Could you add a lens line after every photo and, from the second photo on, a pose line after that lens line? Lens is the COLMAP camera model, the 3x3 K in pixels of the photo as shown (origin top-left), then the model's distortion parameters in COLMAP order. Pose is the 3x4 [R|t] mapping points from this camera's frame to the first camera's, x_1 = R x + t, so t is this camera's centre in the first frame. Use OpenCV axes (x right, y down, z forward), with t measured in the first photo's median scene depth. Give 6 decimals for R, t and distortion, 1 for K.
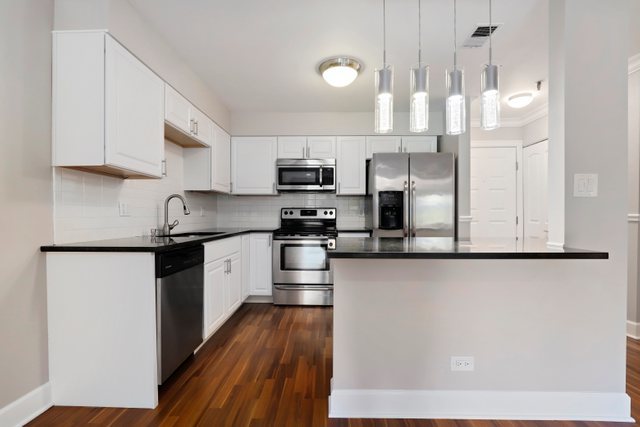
lens RADIAL K [[294.5, 0, 321.5], [0, 294.5, 214.4], [0, 0, 1]] dist [-0.029543, -0.000253]
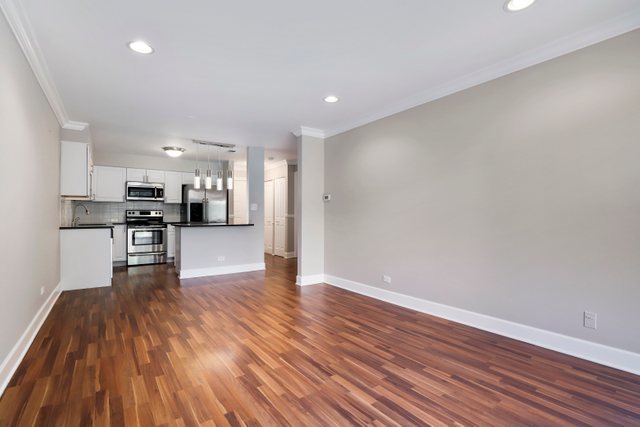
lens RADIAL K [[294.5, 0, 321.5], [0, 294.5, 214.4], [0, 0, 1]] dist [-0.029543, -0.000253]
pose [[0.792052, 0.003407, 0.610444, -0.306326], [-0.006705, 0.999973, 0.003118, -0.011331], [-0.610416, -0.006563, 0.792053, -1.105883]]
